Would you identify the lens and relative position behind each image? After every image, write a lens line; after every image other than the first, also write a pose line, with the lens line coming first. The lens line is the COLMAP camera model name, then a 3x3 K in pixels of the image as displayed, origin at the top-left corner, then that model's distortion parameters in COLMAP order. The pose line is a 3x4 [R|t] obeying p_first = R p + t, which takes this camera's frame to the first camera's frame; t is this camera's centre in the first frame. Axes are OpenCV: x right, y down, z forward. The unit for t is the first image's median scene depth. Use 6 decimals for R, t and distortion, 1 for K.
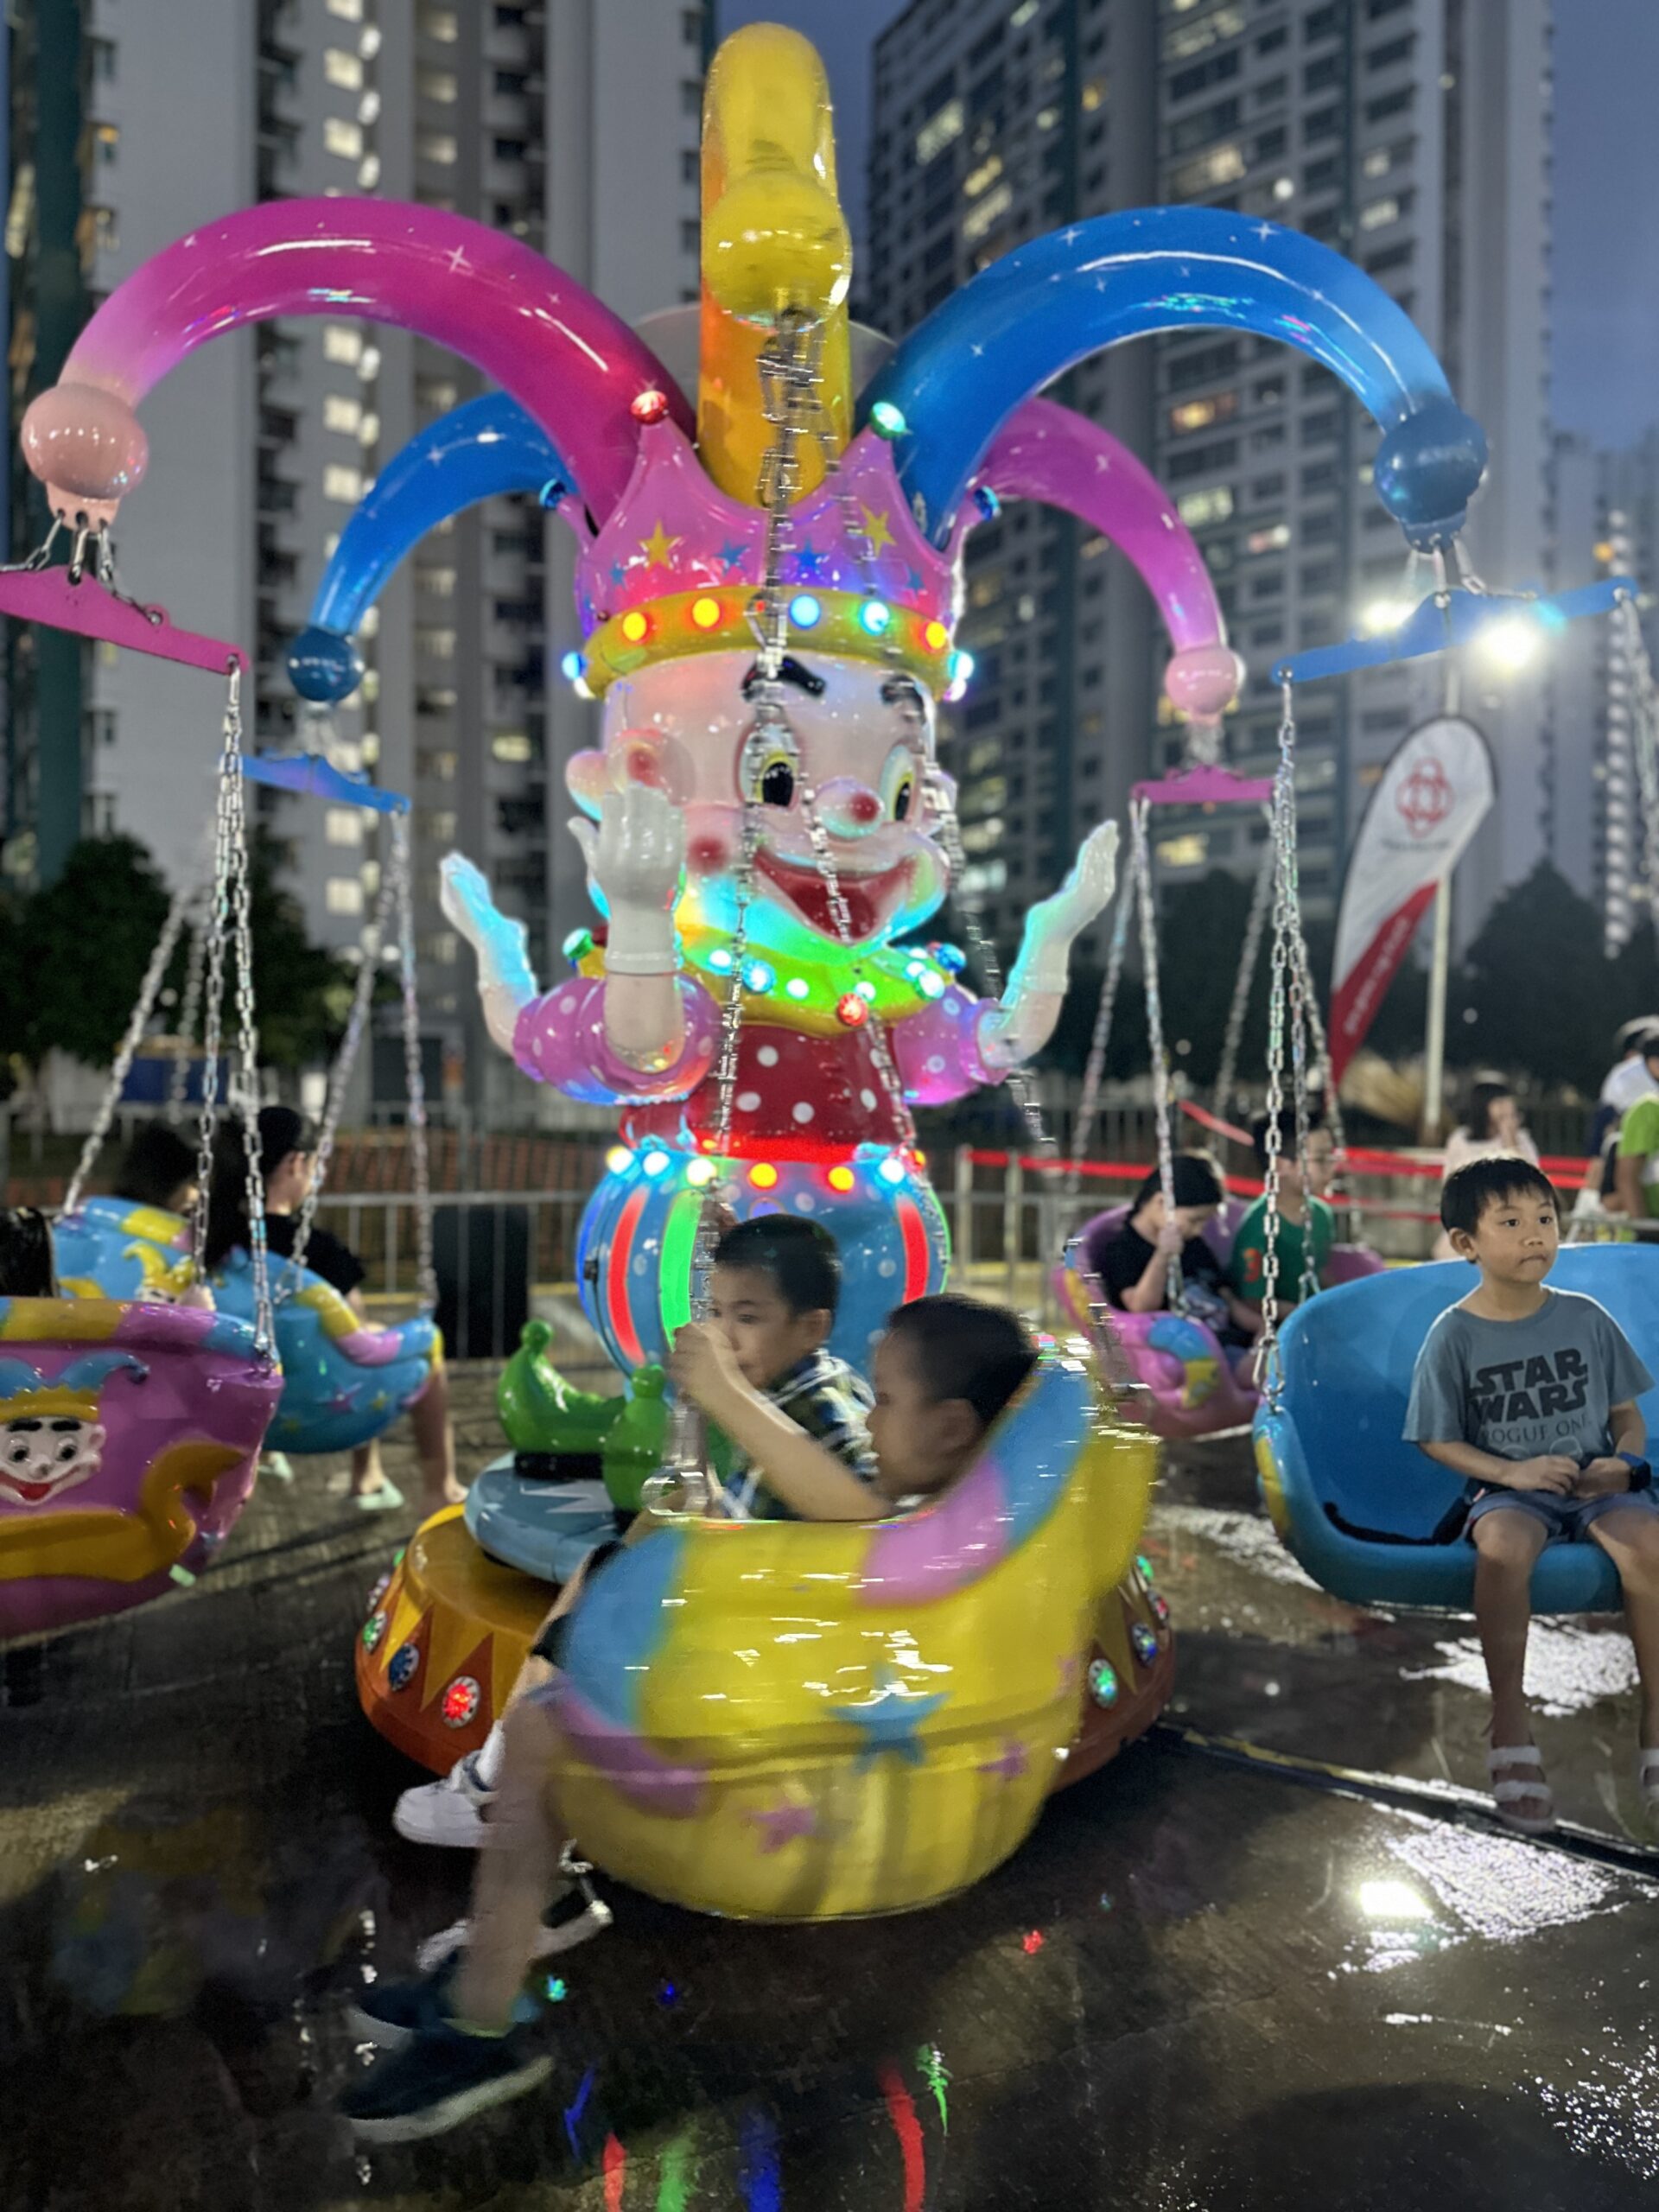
lens RADIAL K [[1568.9, 0, 839.5], [0, 1568.9, 1102.0], [0, 0, 1]] dist [-0.008958, -0.000603]
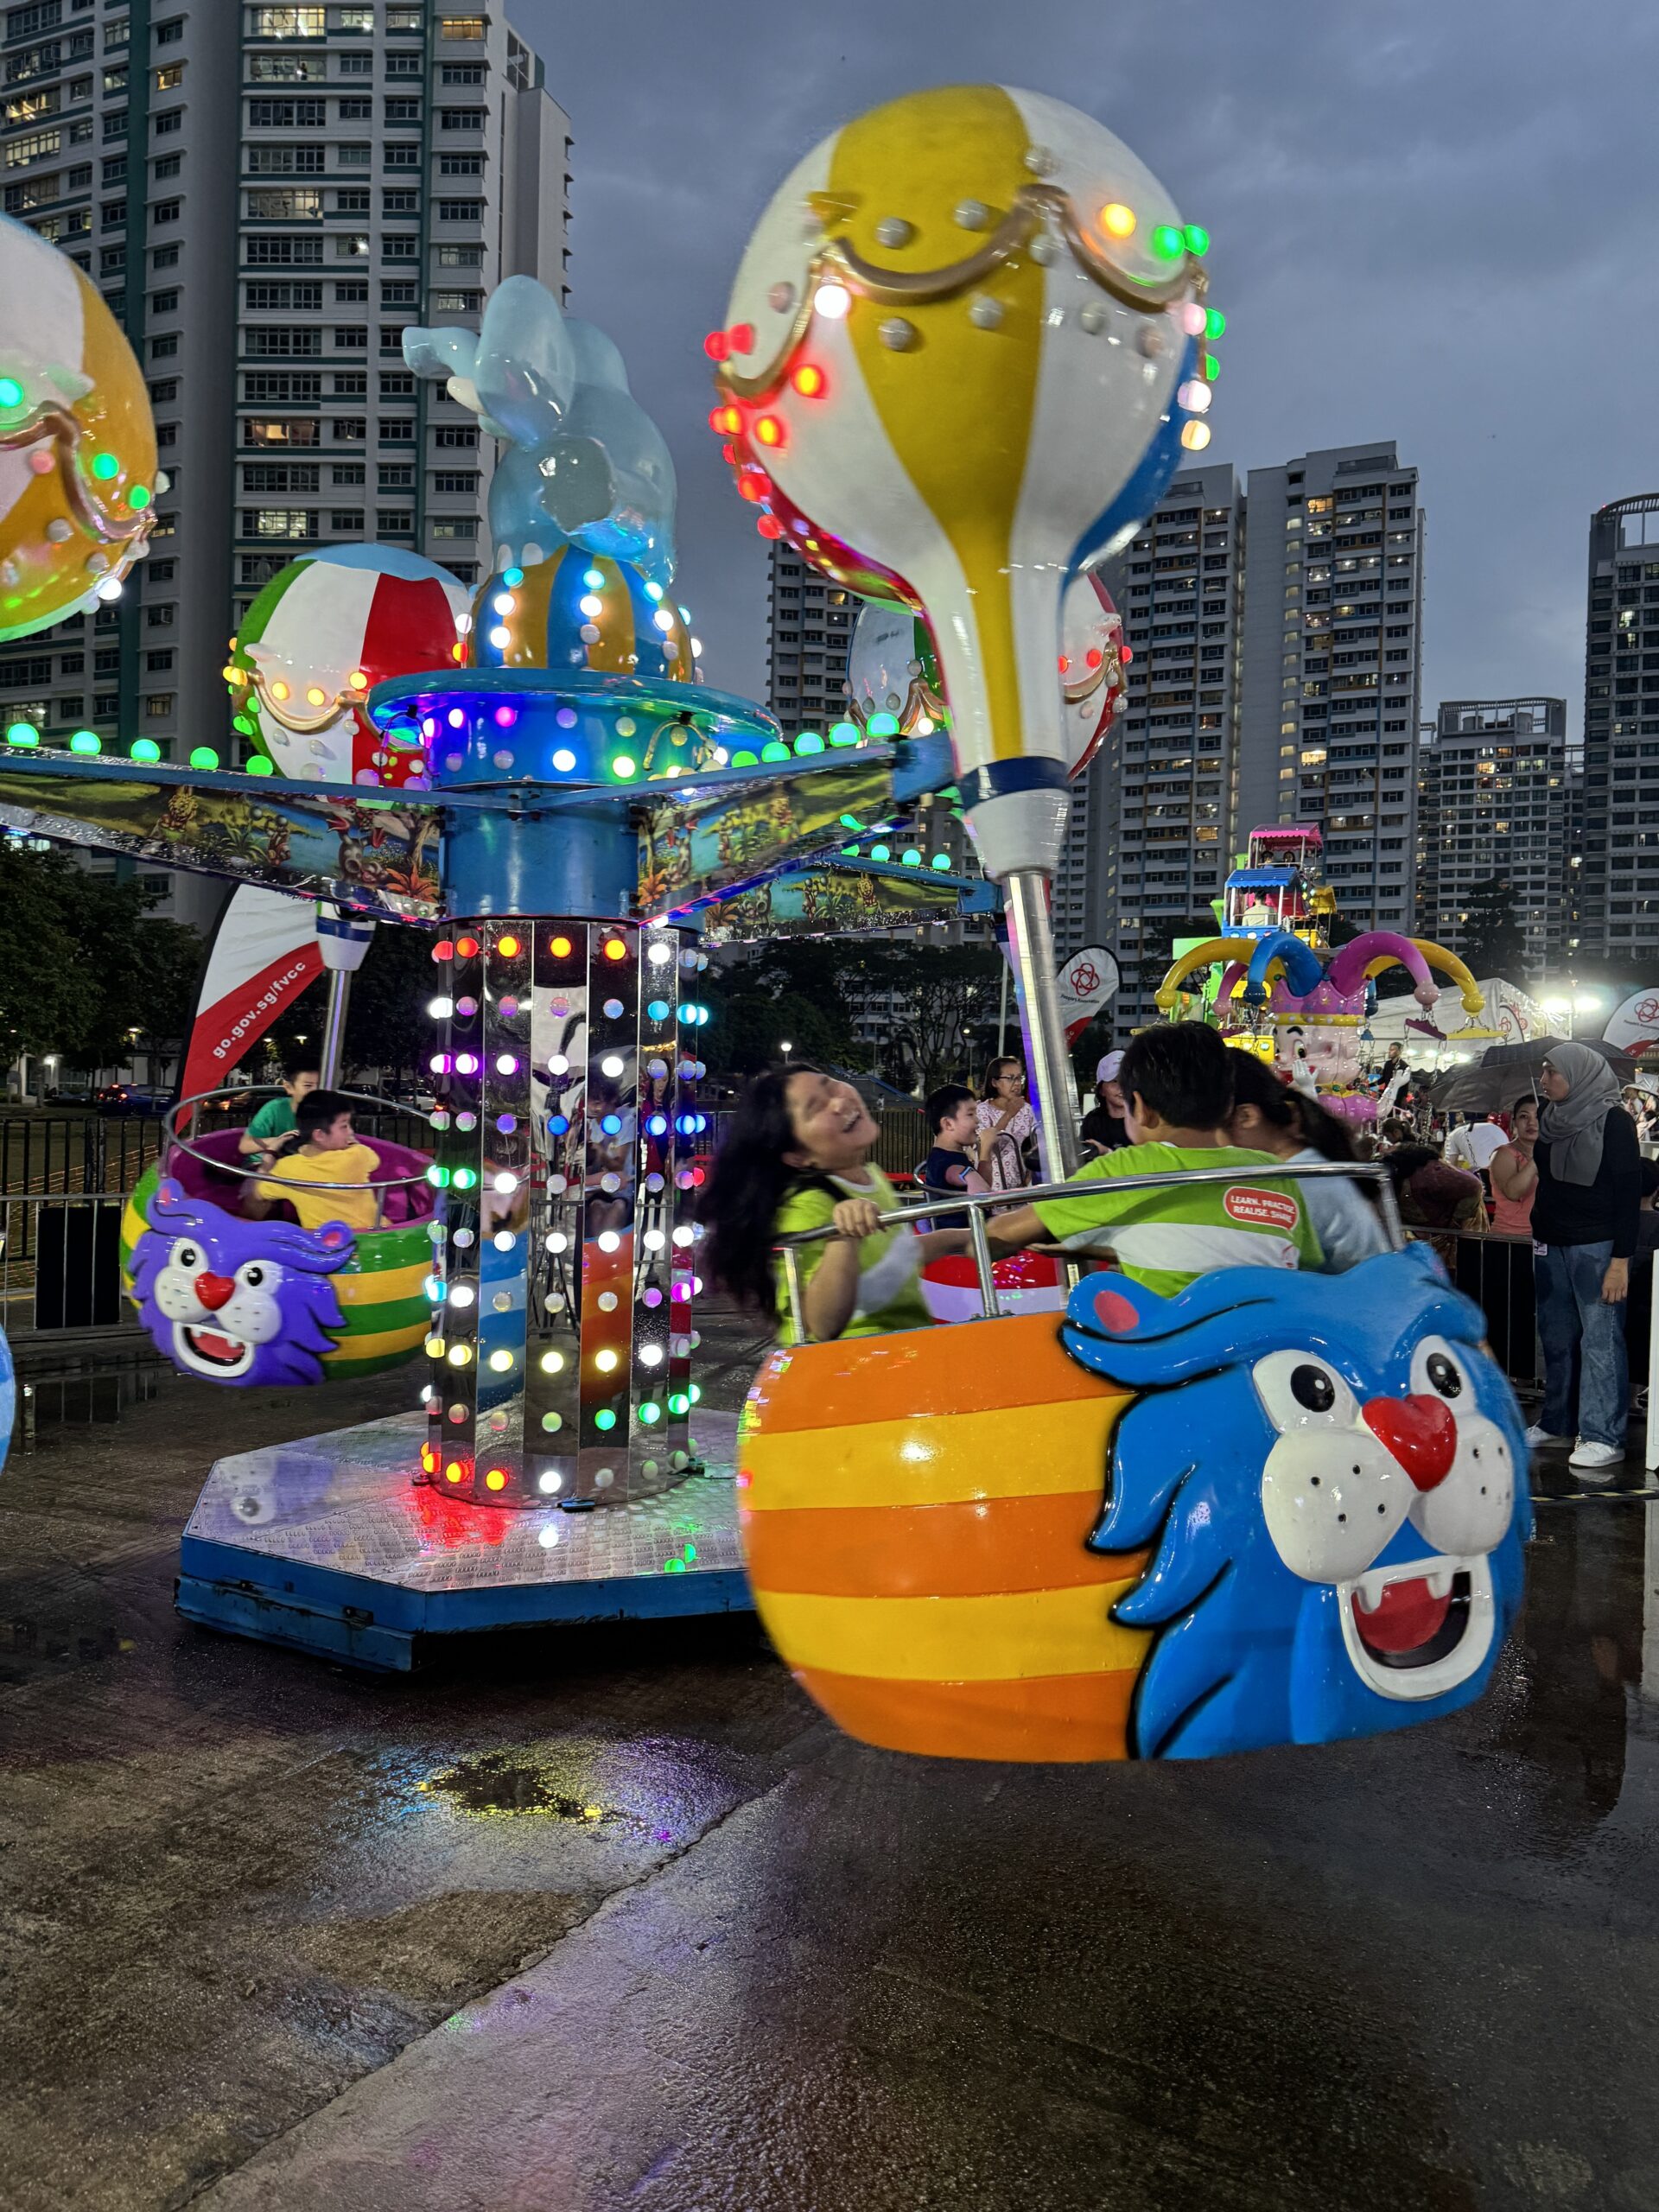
lens RADIAL K [[1566.6, 0, 832.3], [0, 1566.6, 1102.5], [0, 0, 1]] dist [-0.008314, -0.000614]
pose [[0.779475, 0.007840, 0.626384, -0.133346], [-0.013987, 0.999890, 0.004891, -0.002383], [-0.626277, -0.012573, 0.779499, -0.053668]]
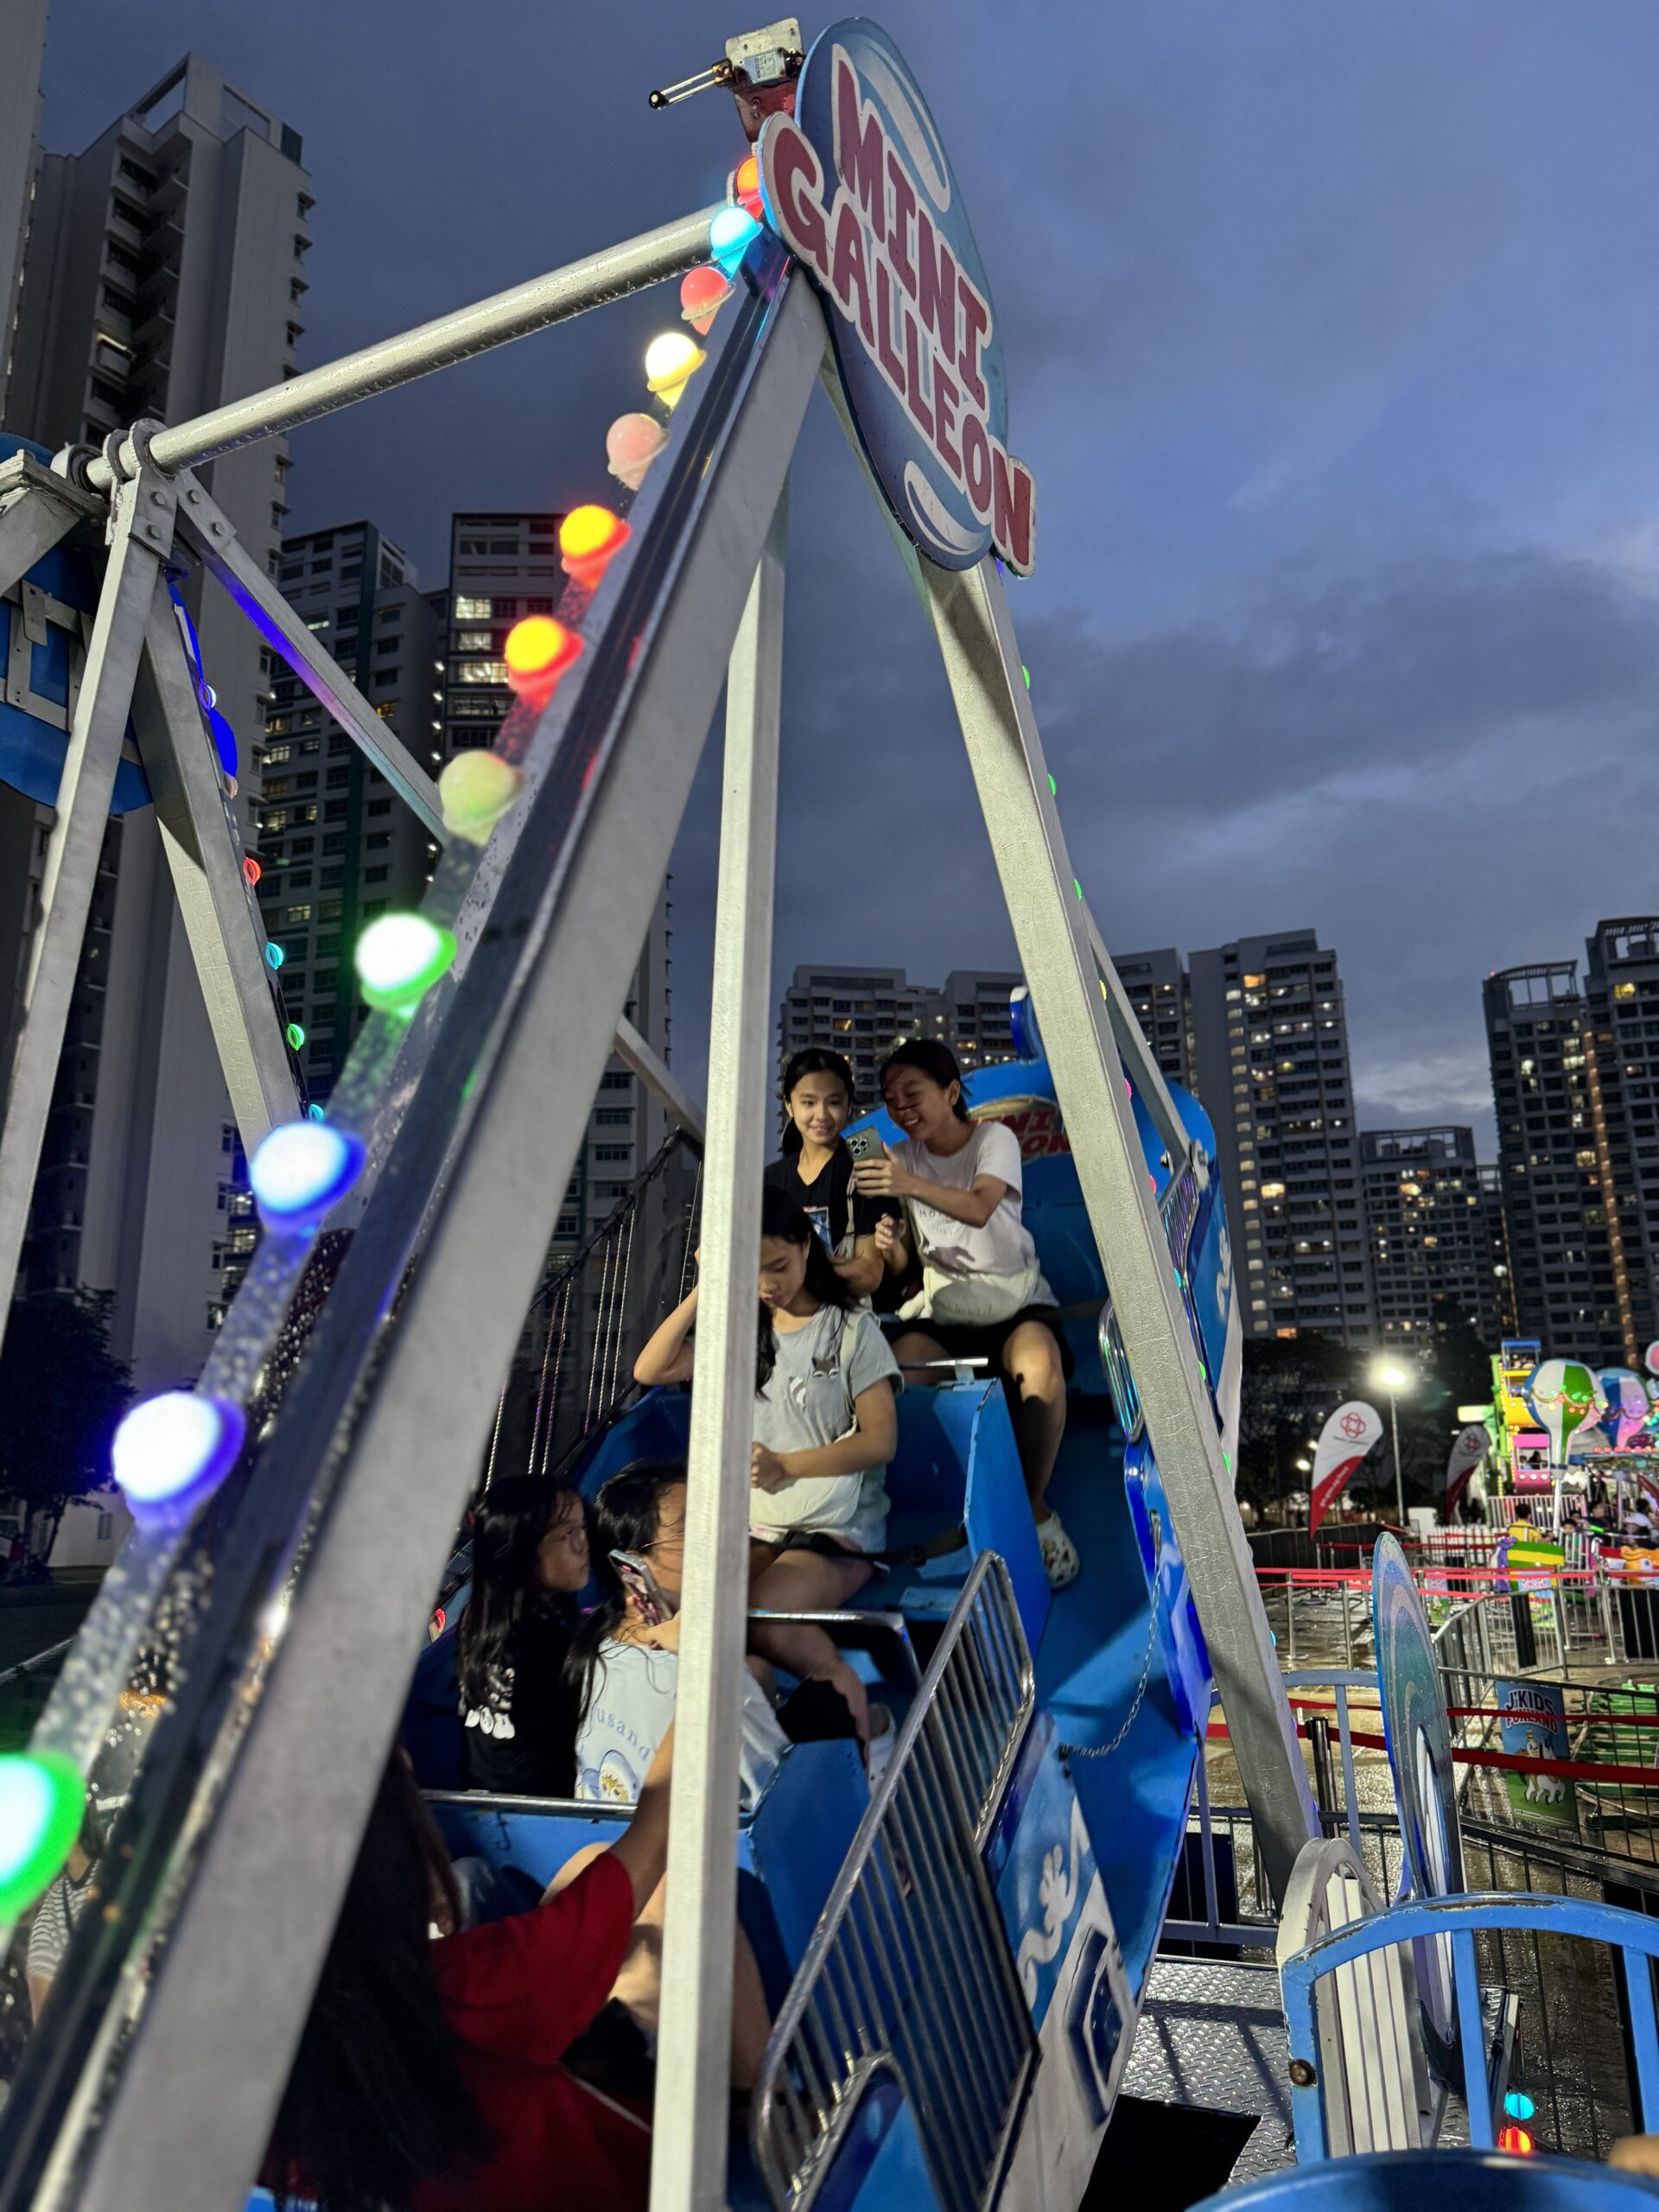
lens RADIAL K [[1503.5, 0, 829.5], [0, 1503.5, 1106.0], [0, 0, 1]] dist [0.005826, -0.003560]
pose [[0.763894, 0.159595, 0.625296, -0.276268], [0.011973, 0.965267, -0.260992, -0.001975], [-0.645230, 0.206857, 0.735451, -0.087115]]
